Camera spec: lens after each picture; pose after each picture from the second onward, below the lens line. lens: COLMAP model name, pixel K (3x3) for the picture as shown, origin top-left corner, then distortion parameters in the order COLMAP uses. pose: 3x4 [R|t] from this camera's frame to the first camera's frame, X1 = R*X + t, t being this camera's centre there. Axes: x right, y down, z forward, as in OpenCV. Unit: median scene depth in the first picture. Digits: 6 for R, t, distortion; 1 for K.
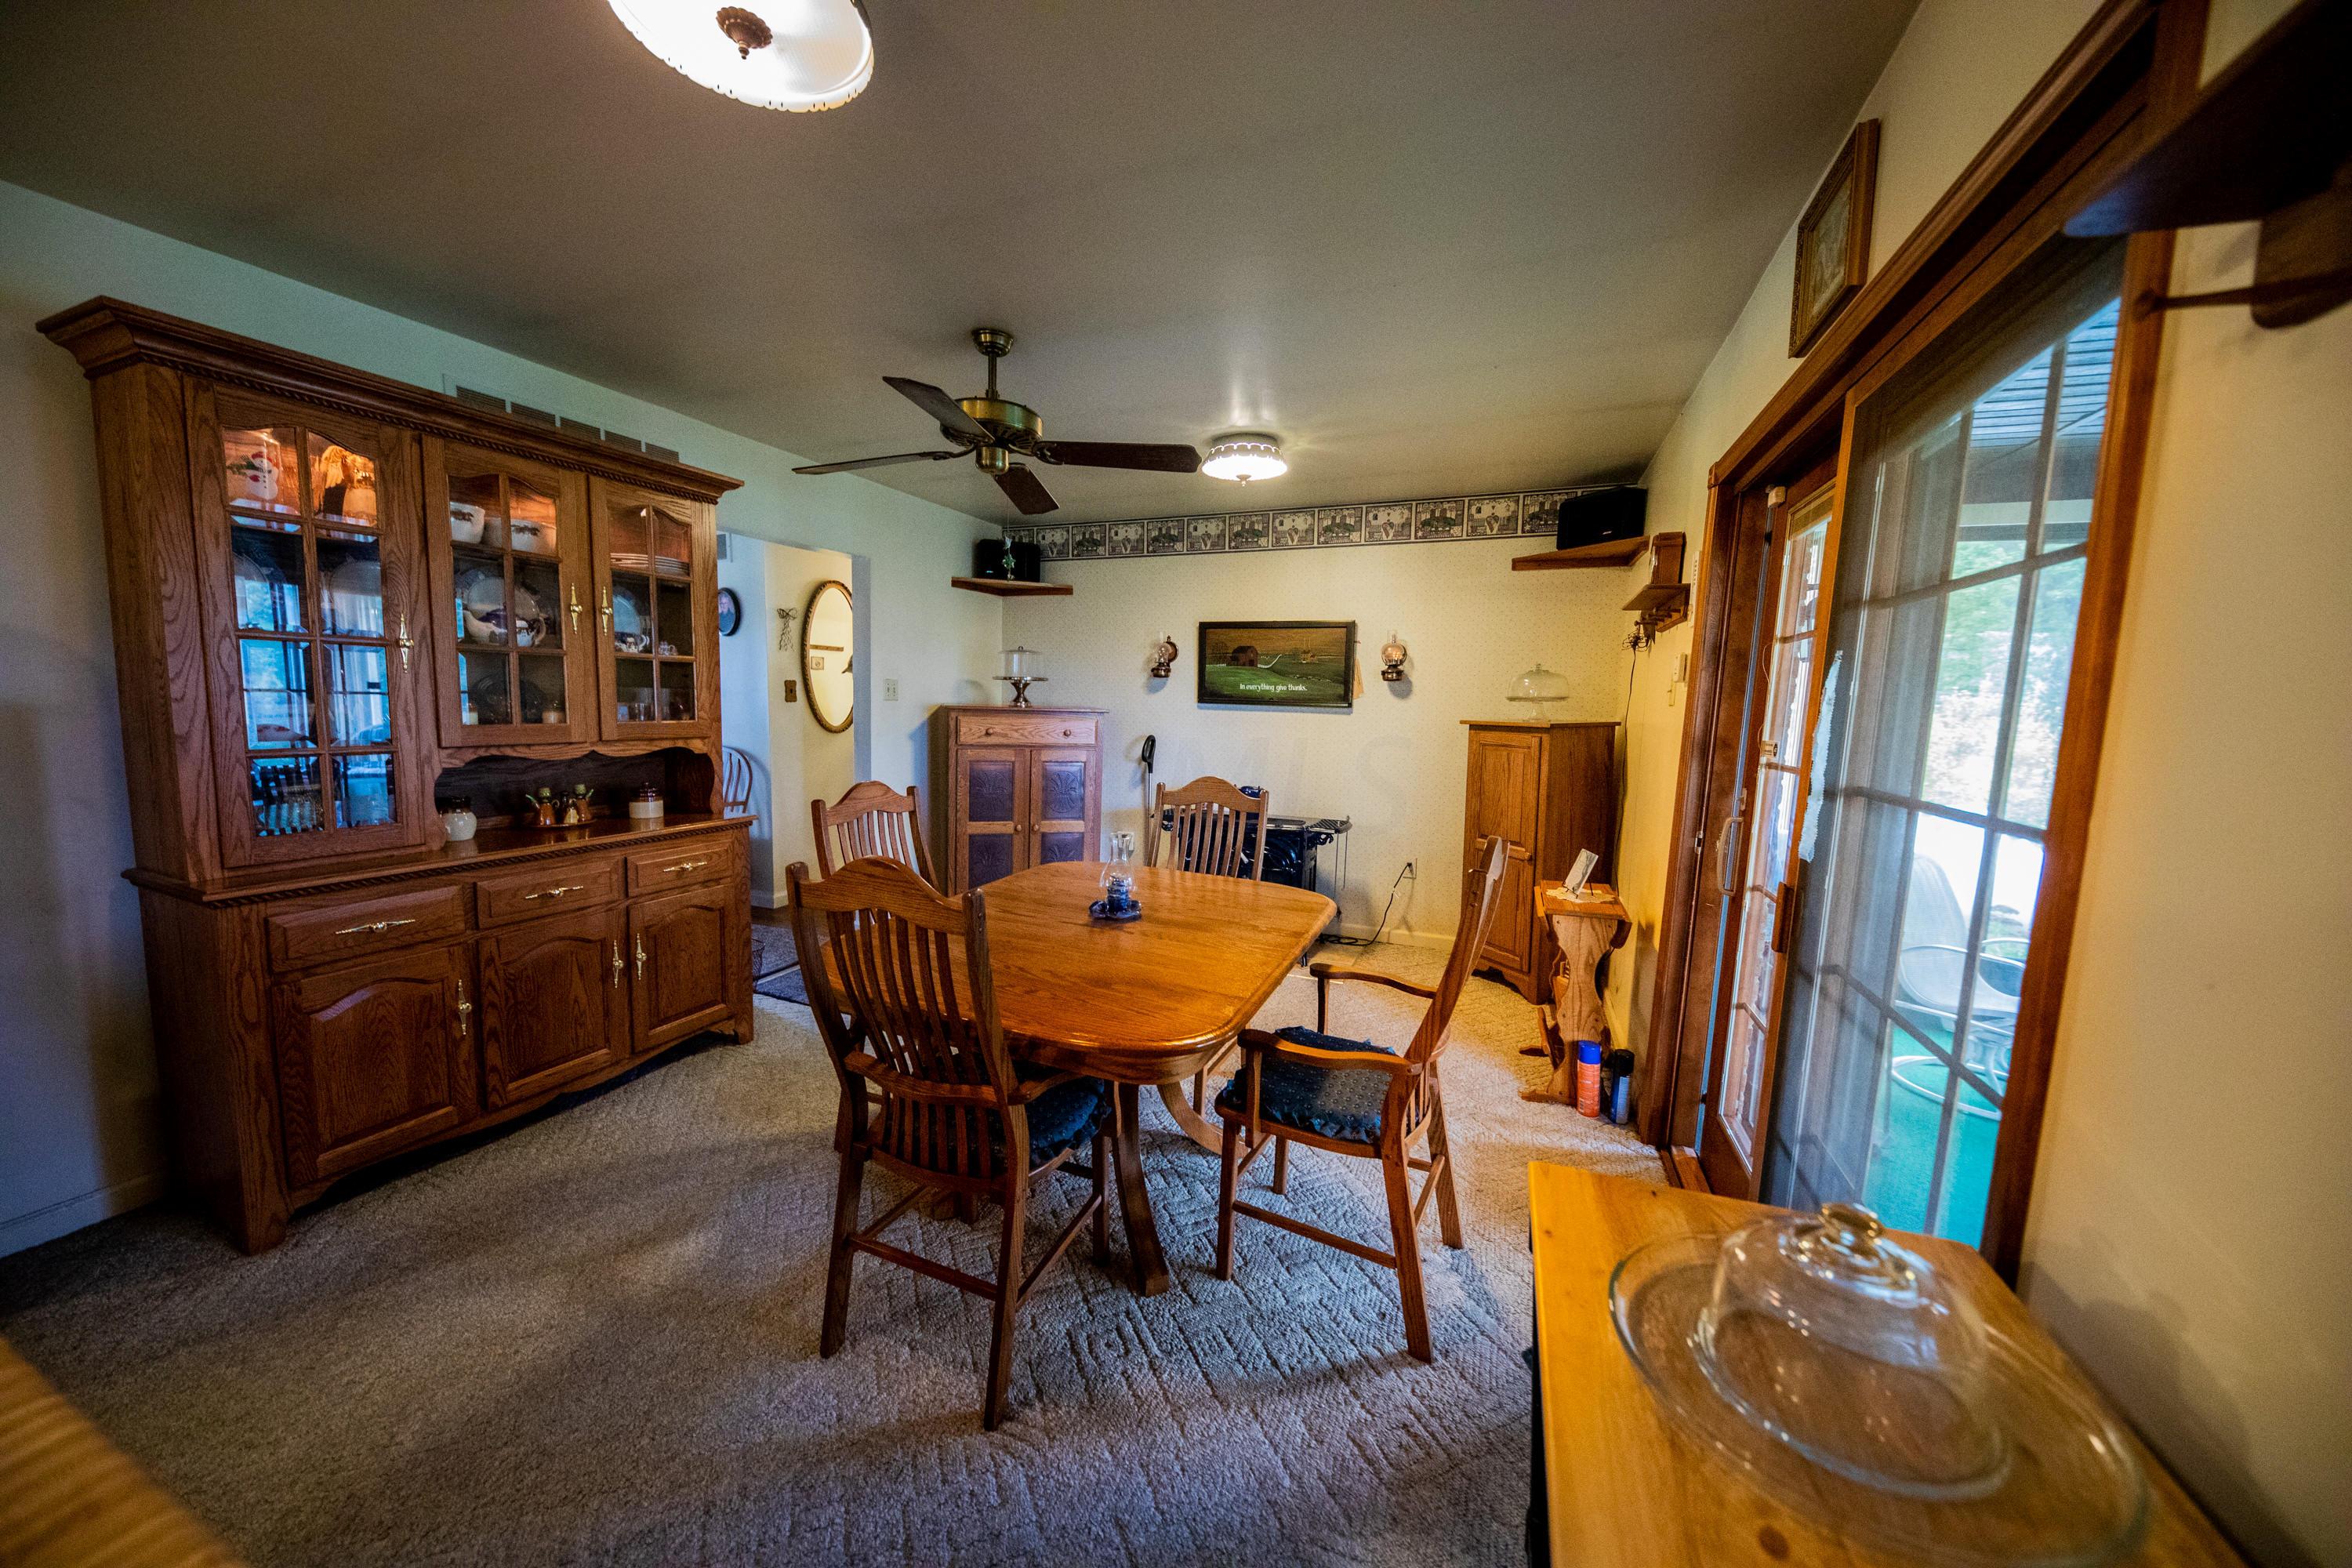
lens RADIAL K [[805.5, 0, 1162.2], [0, 805.5, 778.8], [0, 0, 1]] dist [-0.005221, -0.001260]
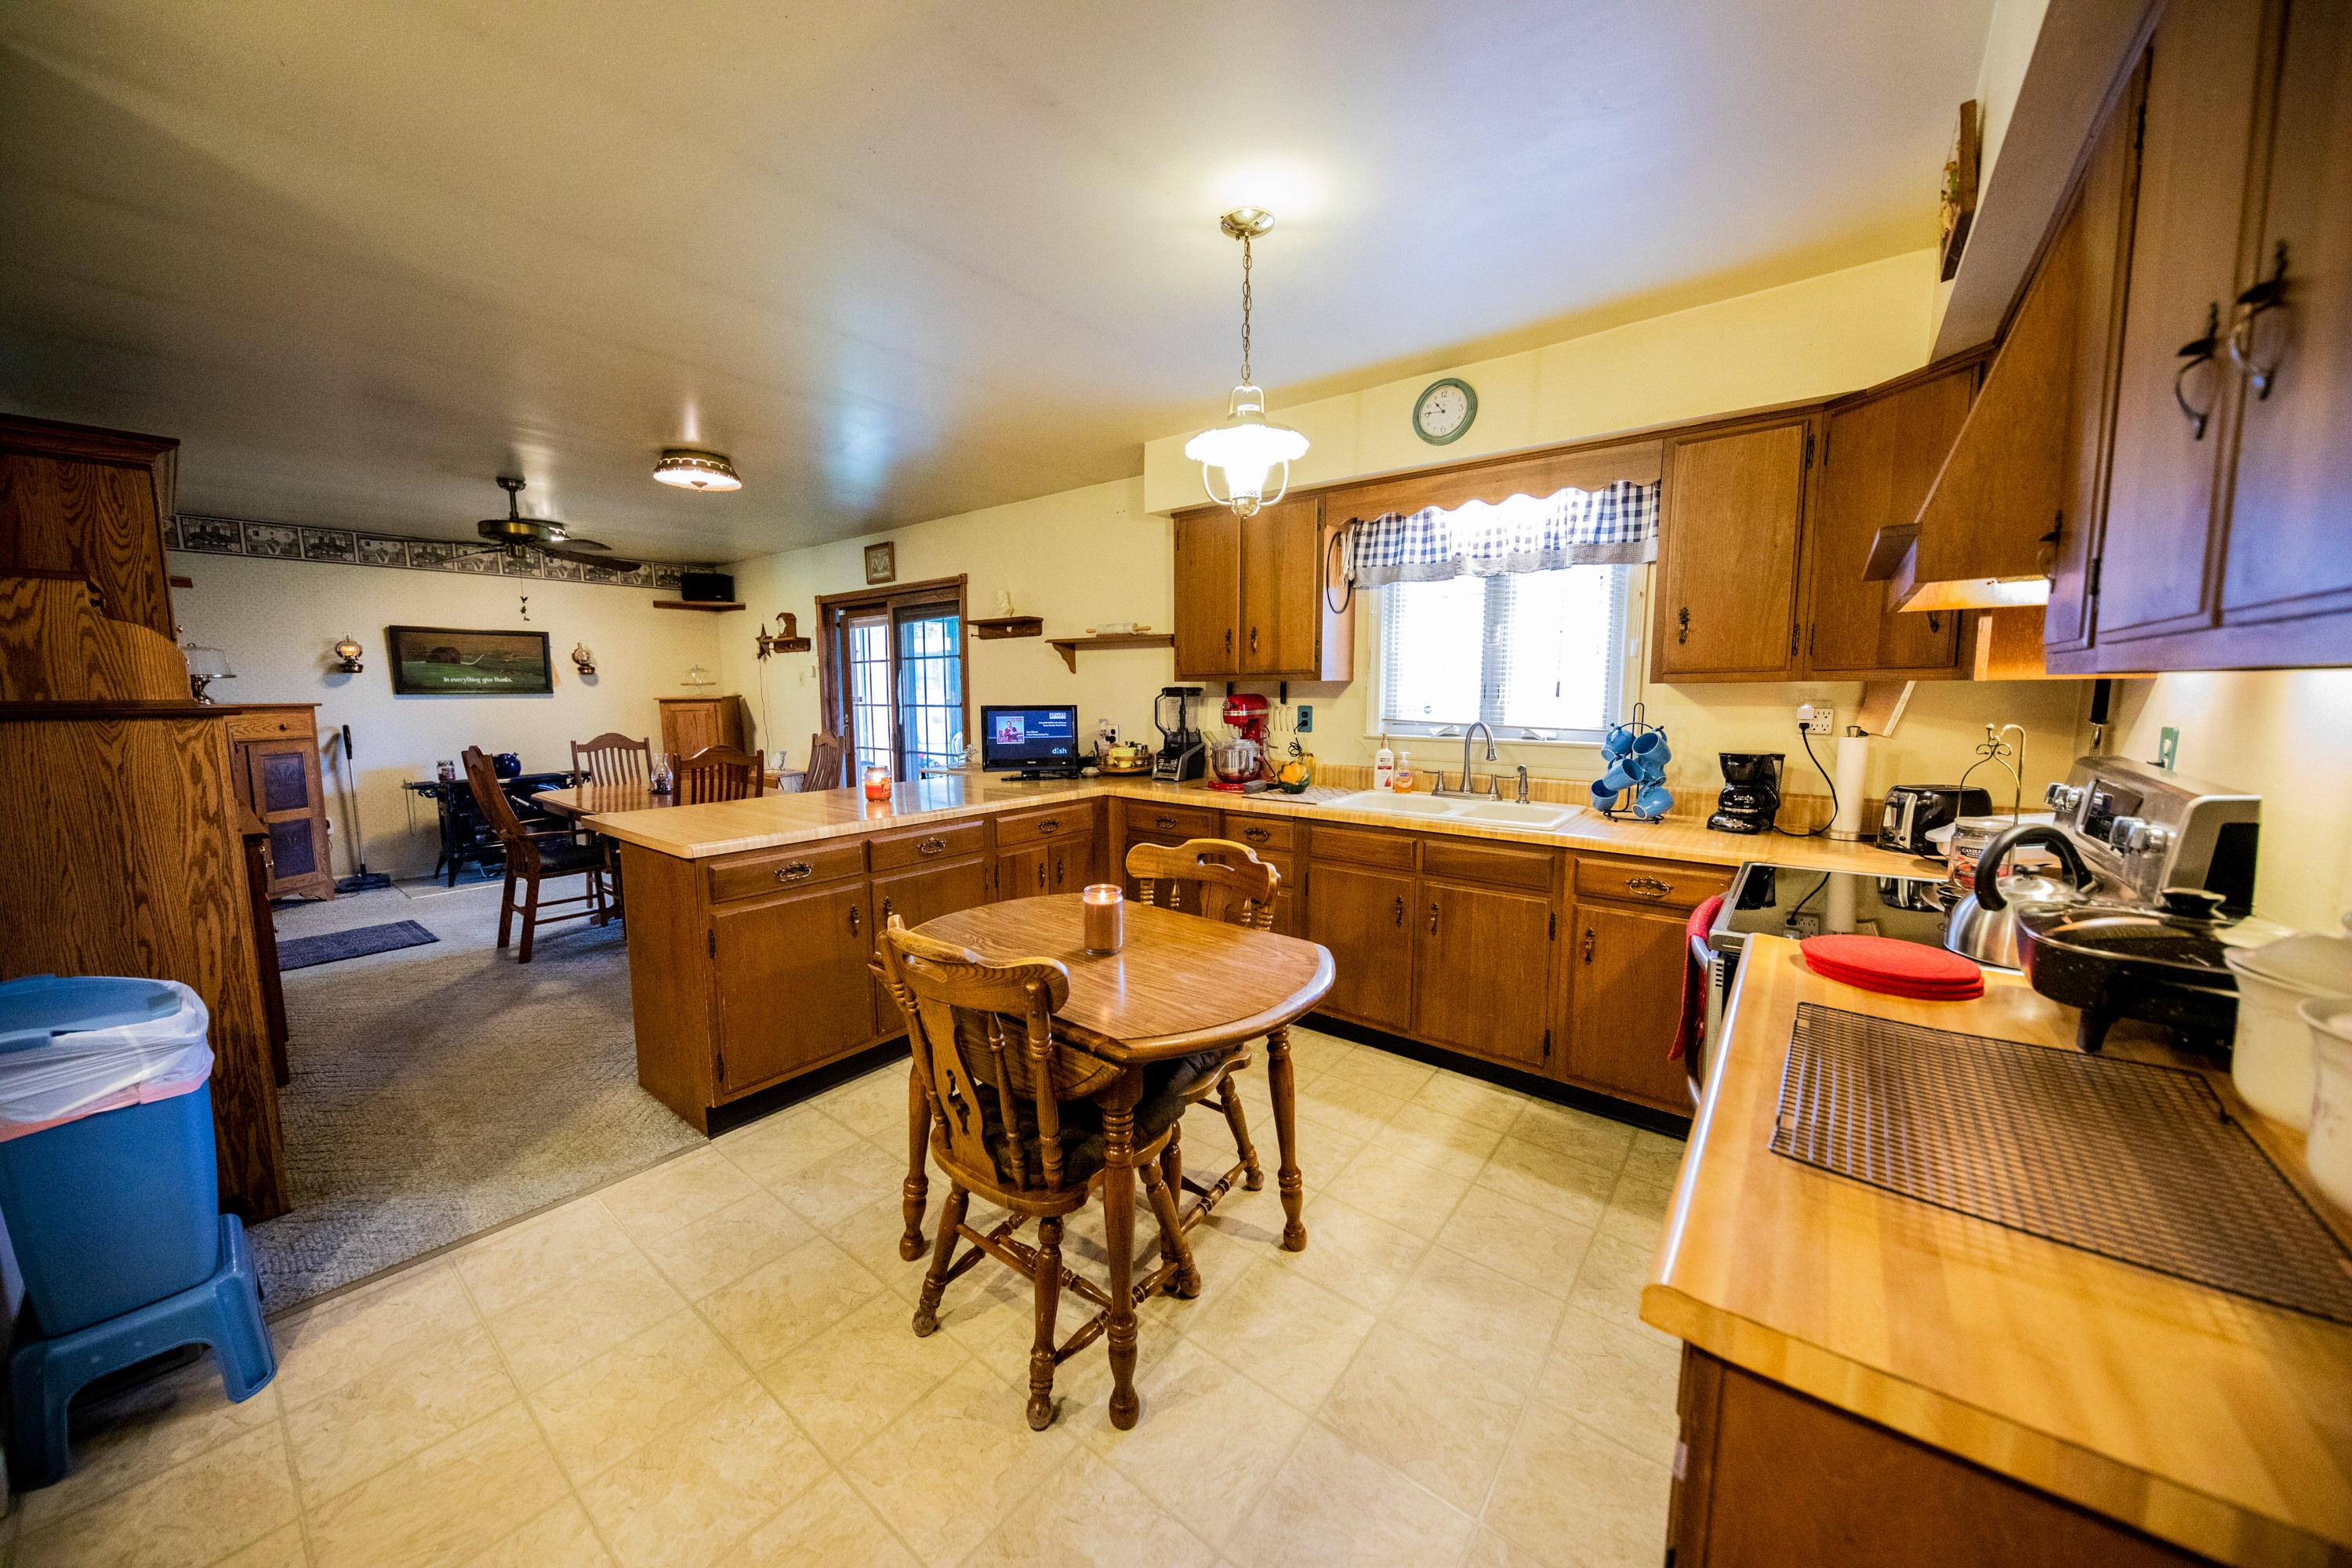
lens RADIAL K [[805.5, 0, 1166.9], [0, 805.5, 773.9], [0, 0, 1]] dist [-0.005221, -0.001260]
pose [[0.258924, -0.130170, 0.957086, -0.952094], [0.112305, 0.988214, 0.104021, 0.029890], [-0.959347, 0.080552, 0.270491, -0.457439]]
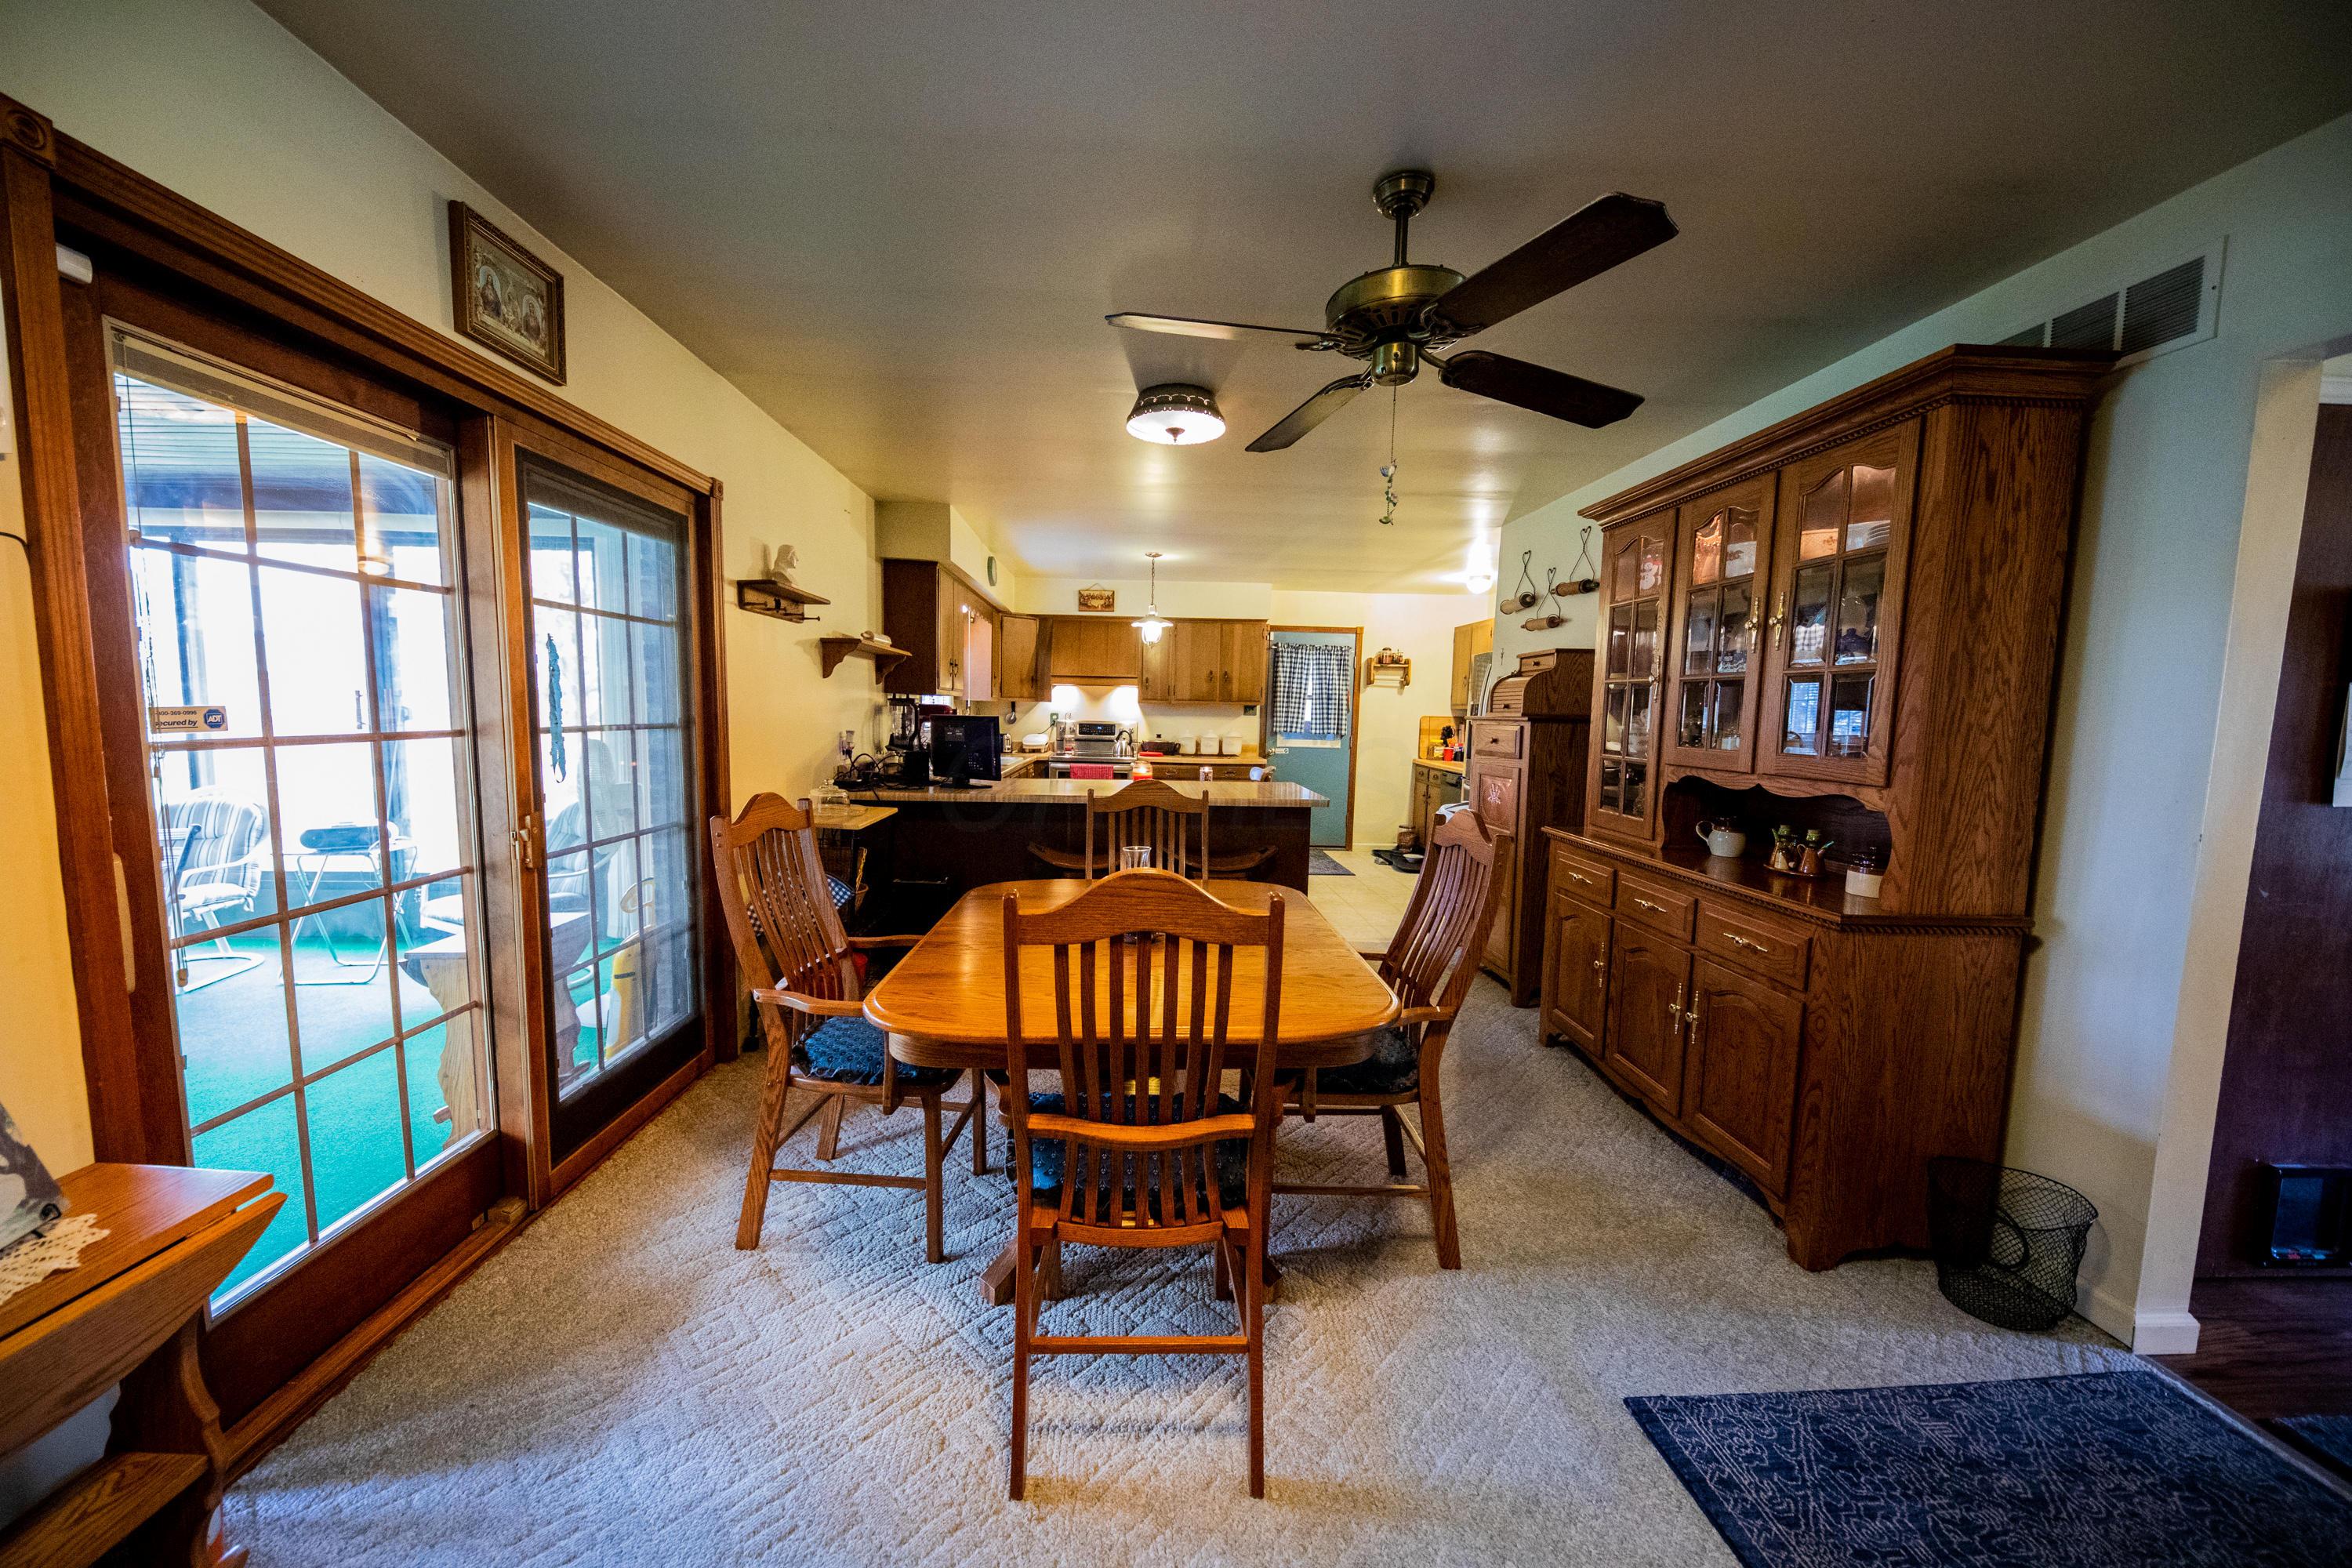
lens RADIAL K [[805.5, 0, 1165.6], [0, 805.5, 778.7], [0, 0, 1]] dist [-0.005221, -0.001260]
pose [[-0.900404, -0.008197, -0.434977, 0.163866], [-0.090658, 0.981409, 0.169167, -0.085613], [0.425504, 0.191753, -0.884408, 0.983043]]
